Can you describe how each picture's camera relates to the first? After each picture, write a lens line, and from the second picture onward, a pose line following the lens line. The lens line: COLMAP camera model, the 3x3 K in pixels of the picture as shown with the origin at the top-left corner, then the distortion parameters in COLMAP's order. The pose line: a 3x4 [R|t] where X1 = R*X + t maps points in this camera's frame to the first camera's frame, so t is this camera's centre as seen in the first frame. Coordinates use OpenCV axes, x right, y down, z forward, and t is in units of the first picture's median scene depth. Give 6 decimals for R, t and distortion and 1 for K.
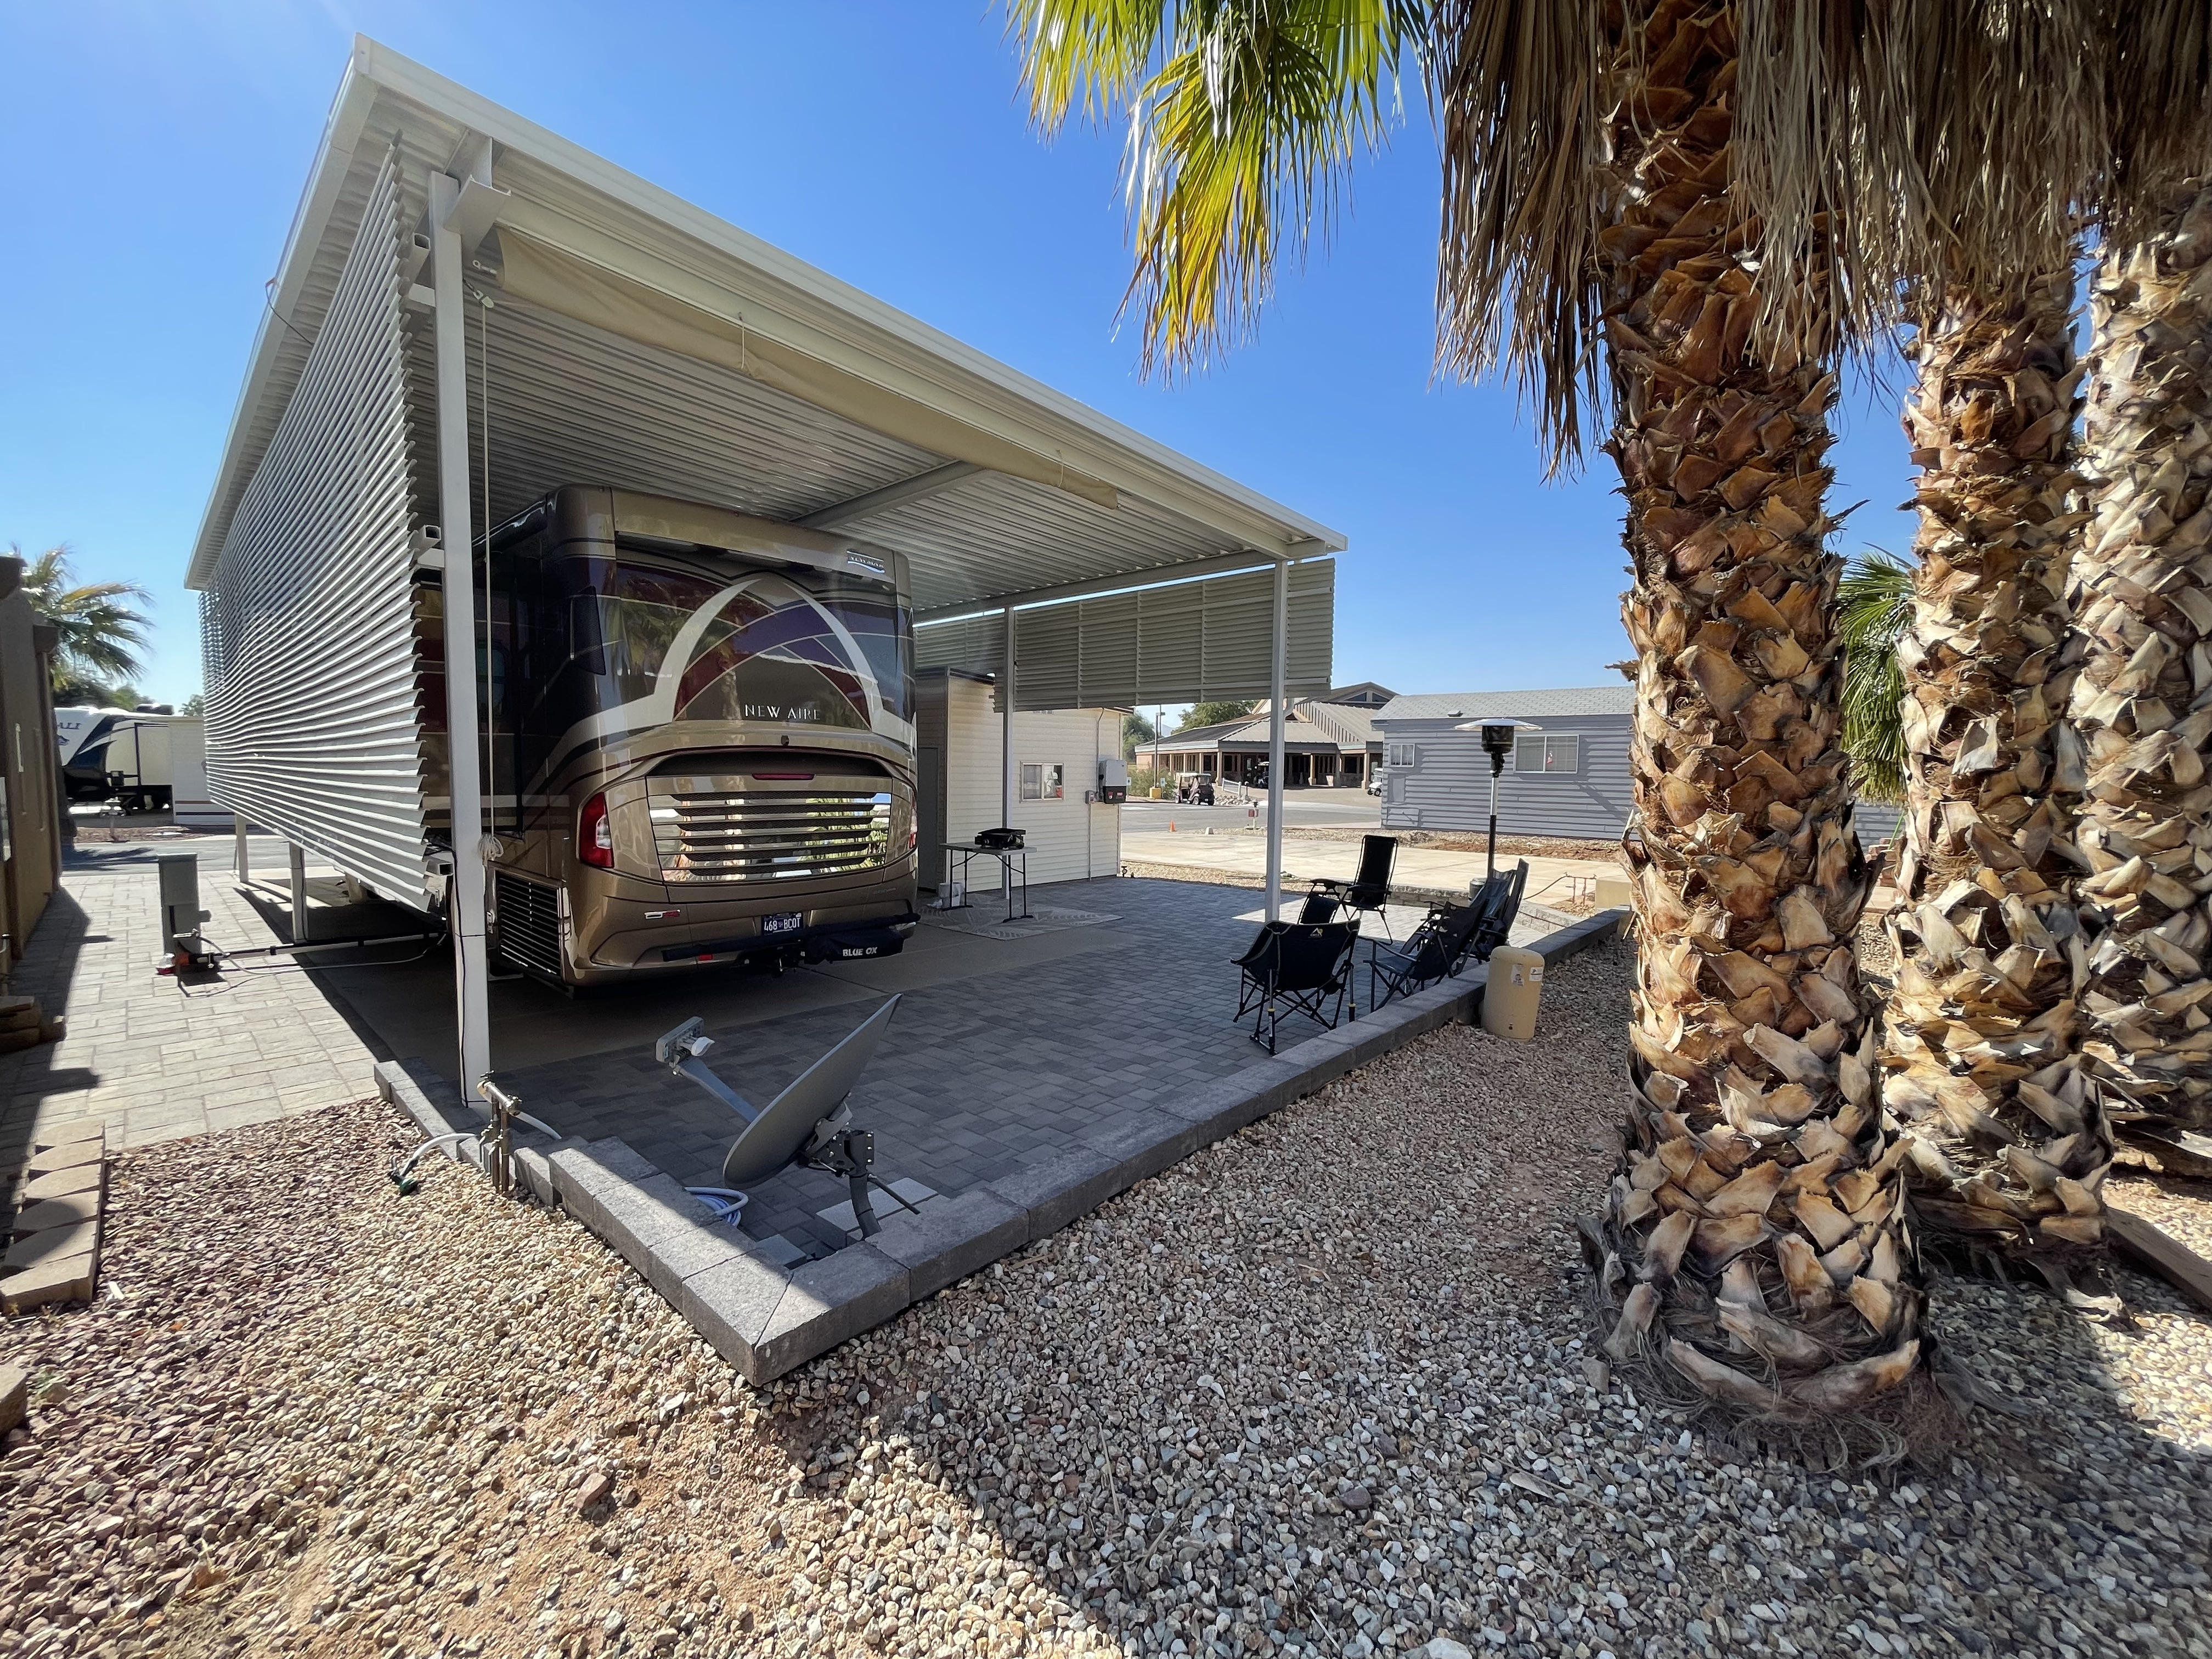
lens RADIAL K [[896.0, 0, 1106.0], [0, 896.0, 829.5], [0, 0, 1]] dist [-0.001650, -0.000344]
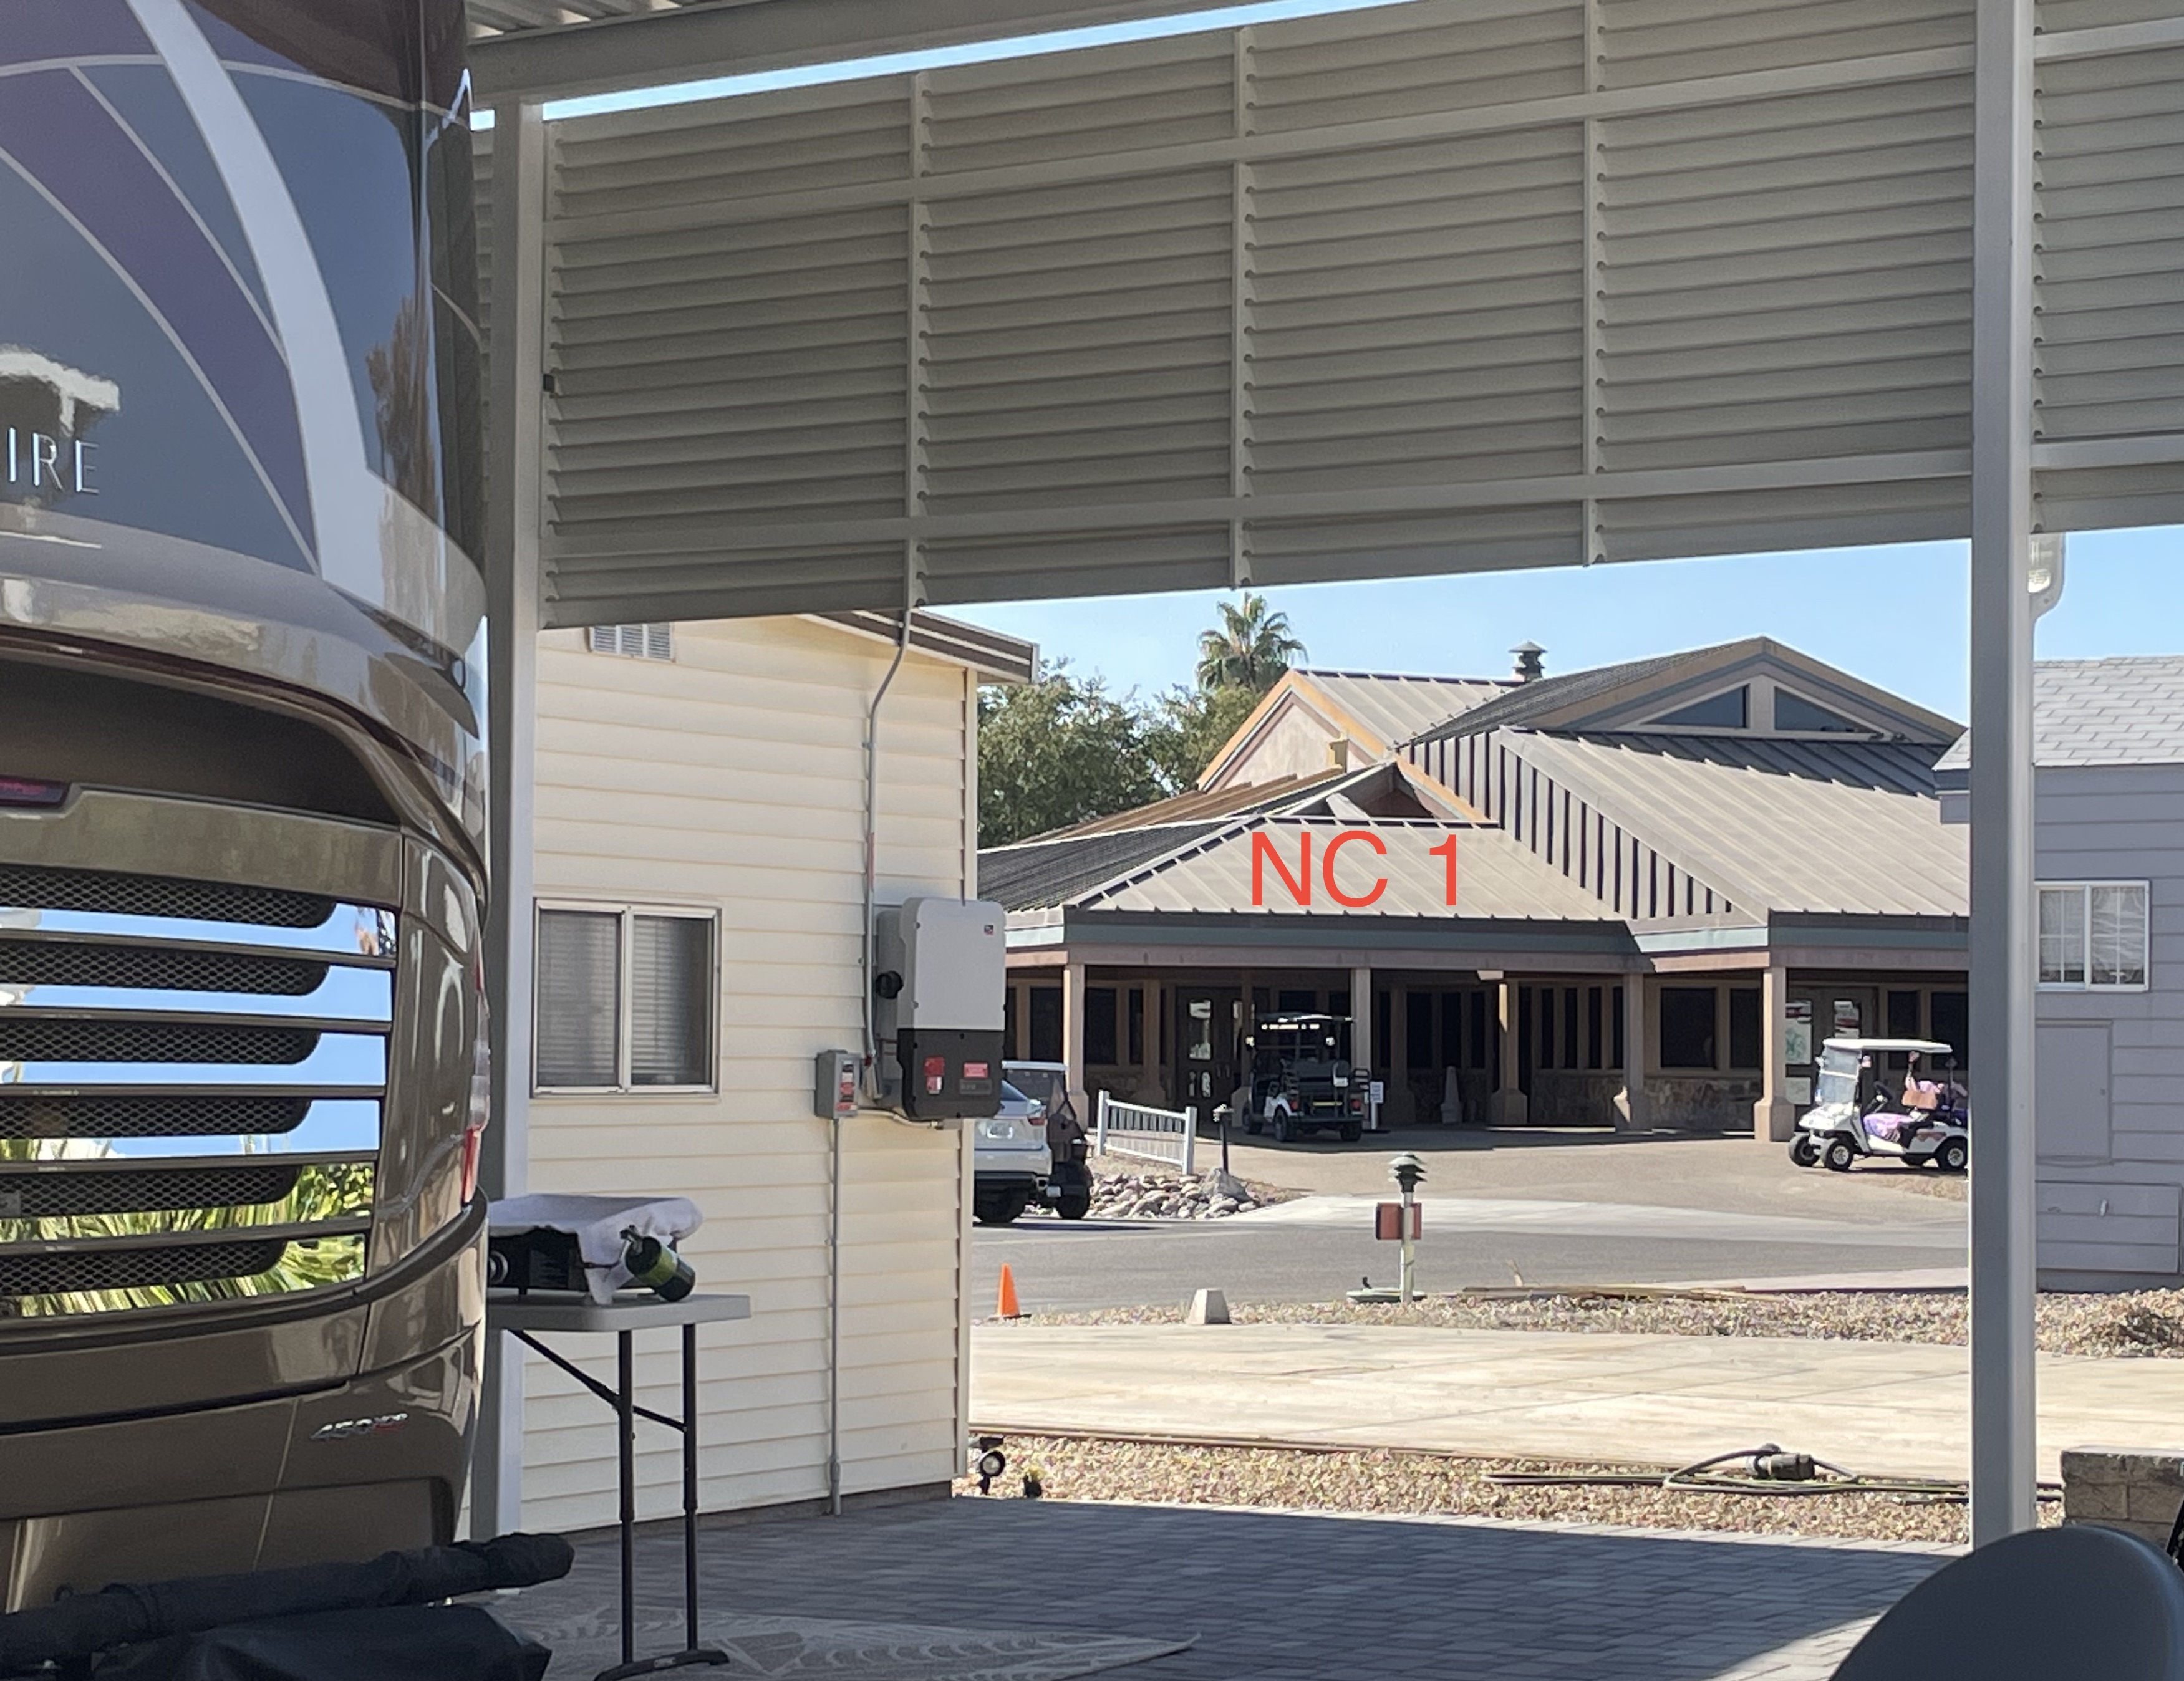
lens RADIAL K [[4463.0, 0, 1309.5], [0, 4463.0, 839.3], [0, 0, 1]] dist [0.009749, 0.230869]
pose [[0.978149, 0.005437, 0.207833, -0.140973], [0.020001, 0.992560, -0.120102, 0.035713], [-0.206939, 0.121634, 0.970763, 0.021883]]
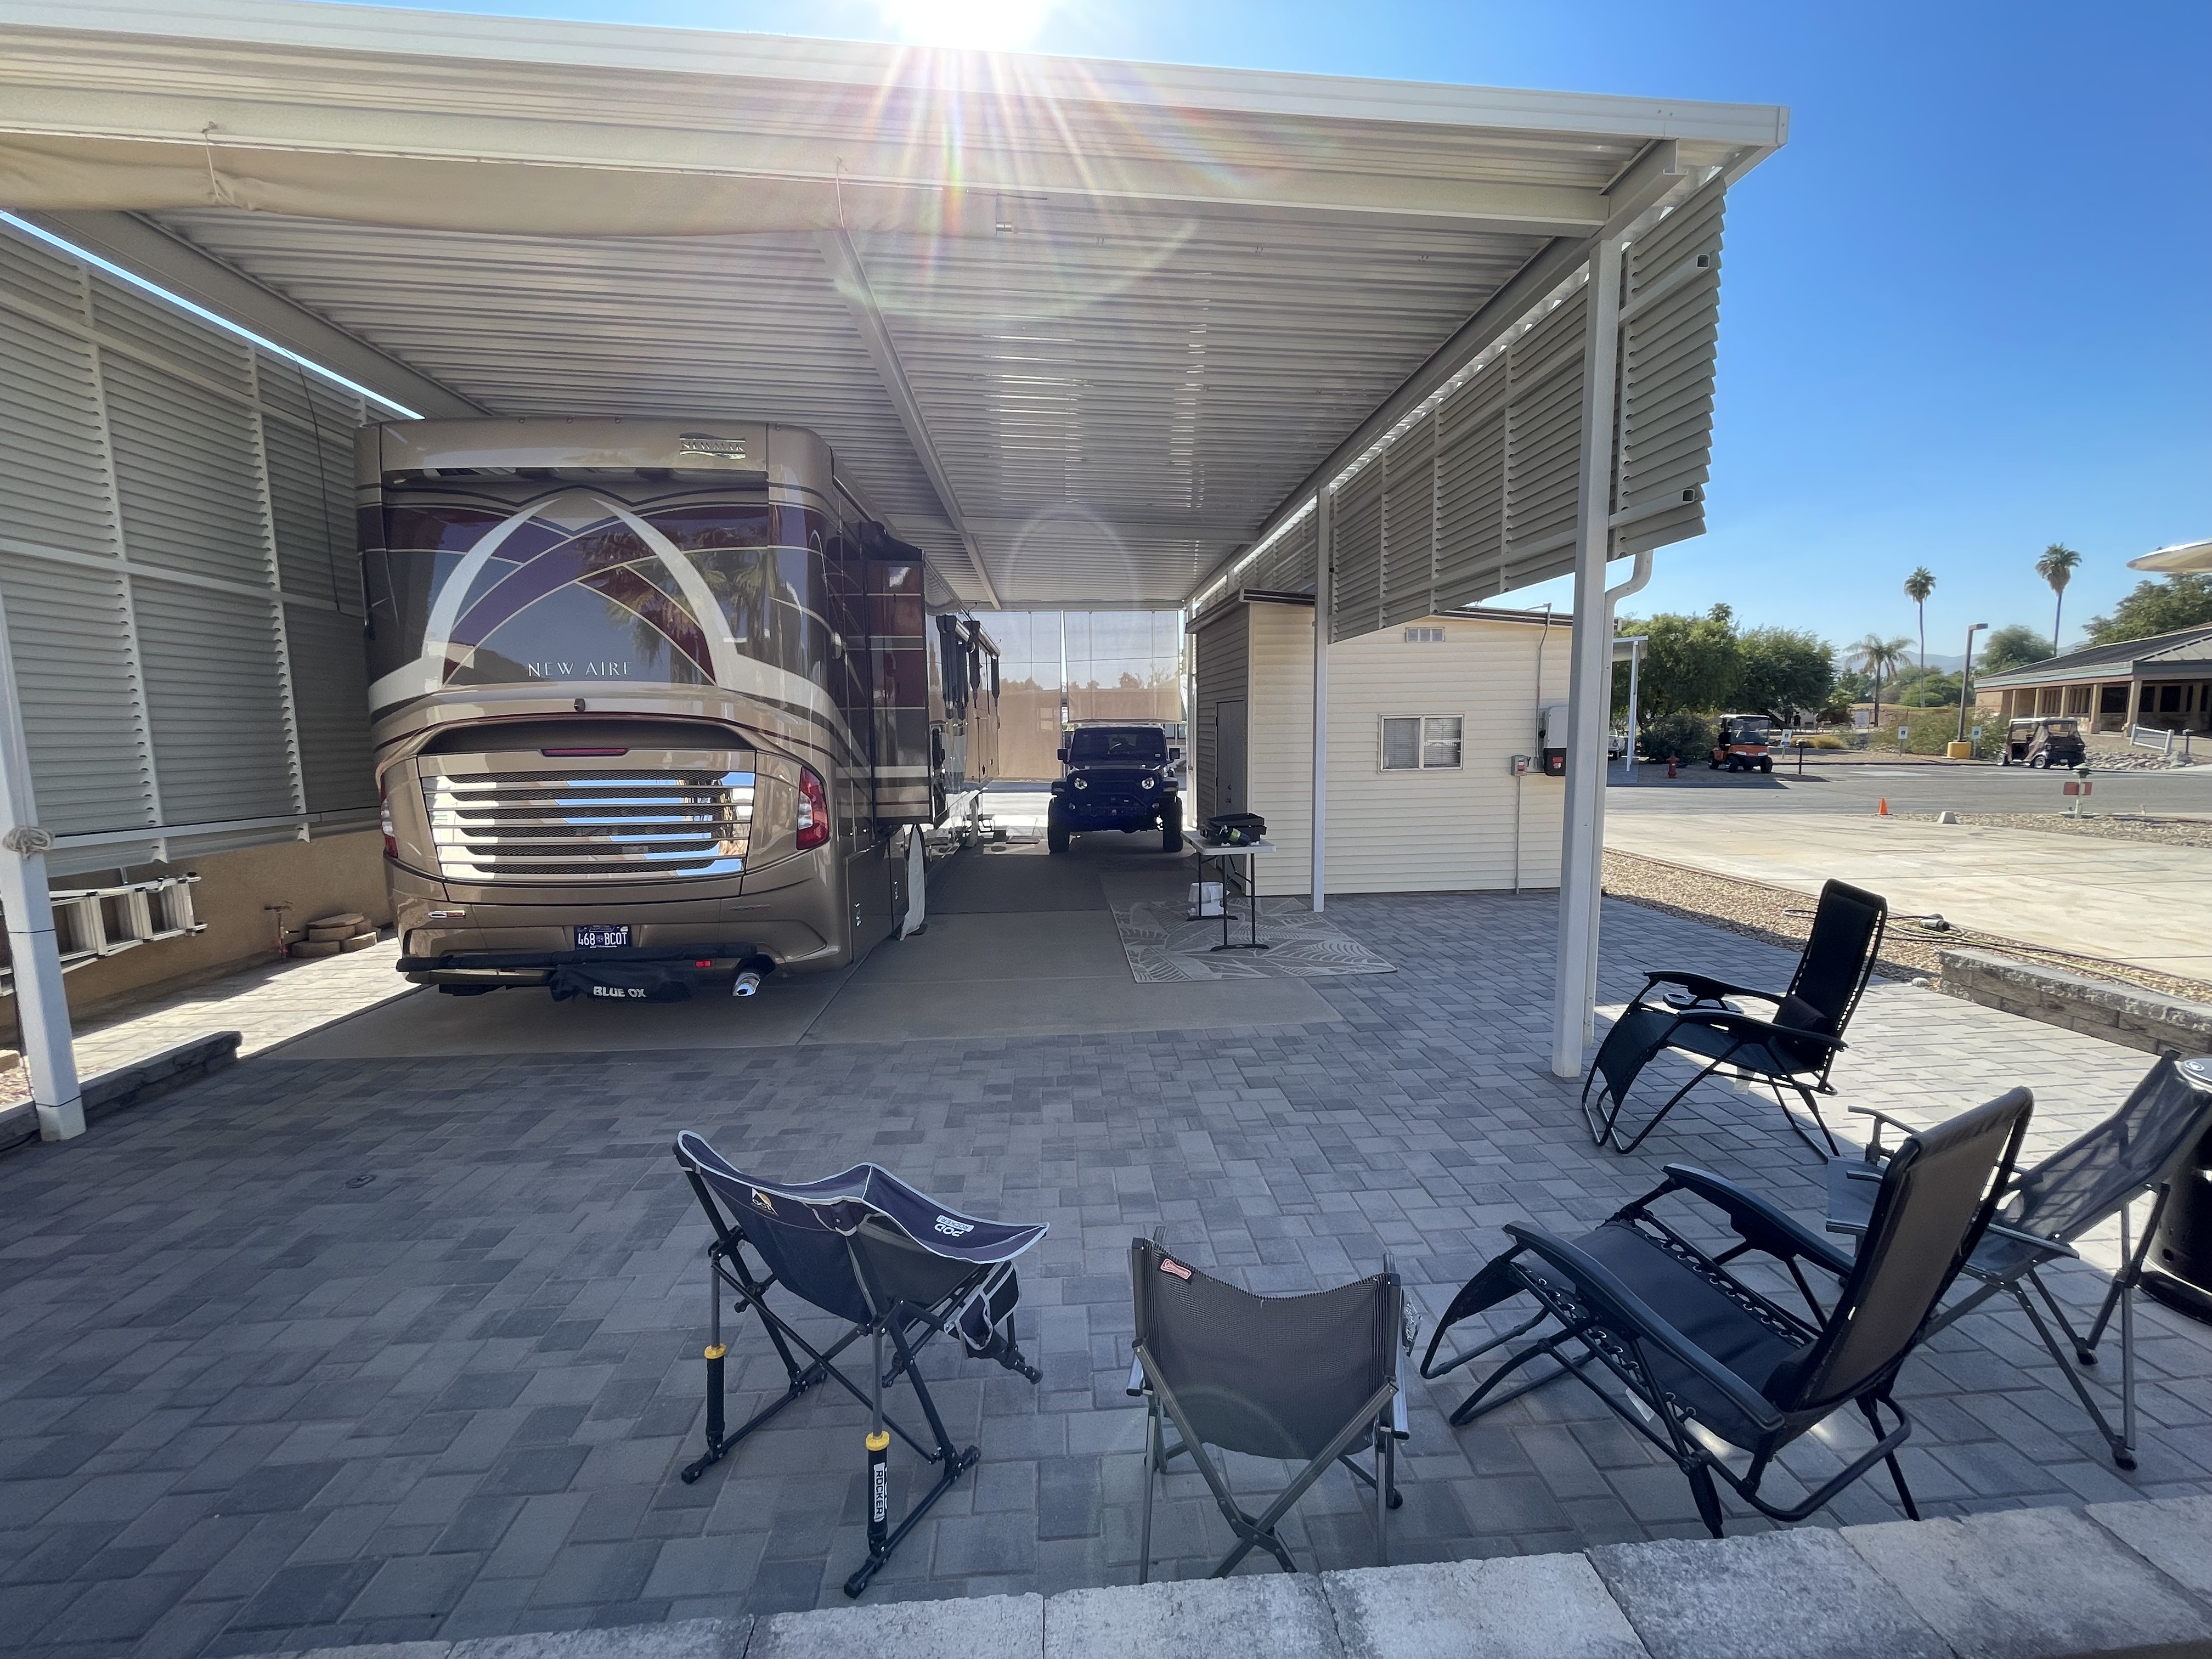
lens RADIAL K [[896.0, 0, 1106.0], [0, 896.0, 829.5], [0, 0, 1]] dist [-0.001650, -0.000344]
pose [[0.715917, 0.057813, -0.695788, 0.258448], [-0.023718, 0.998004, 0.058520, -0.024235], [0.697782, -0.025393, 0.715860, 0.385495]]
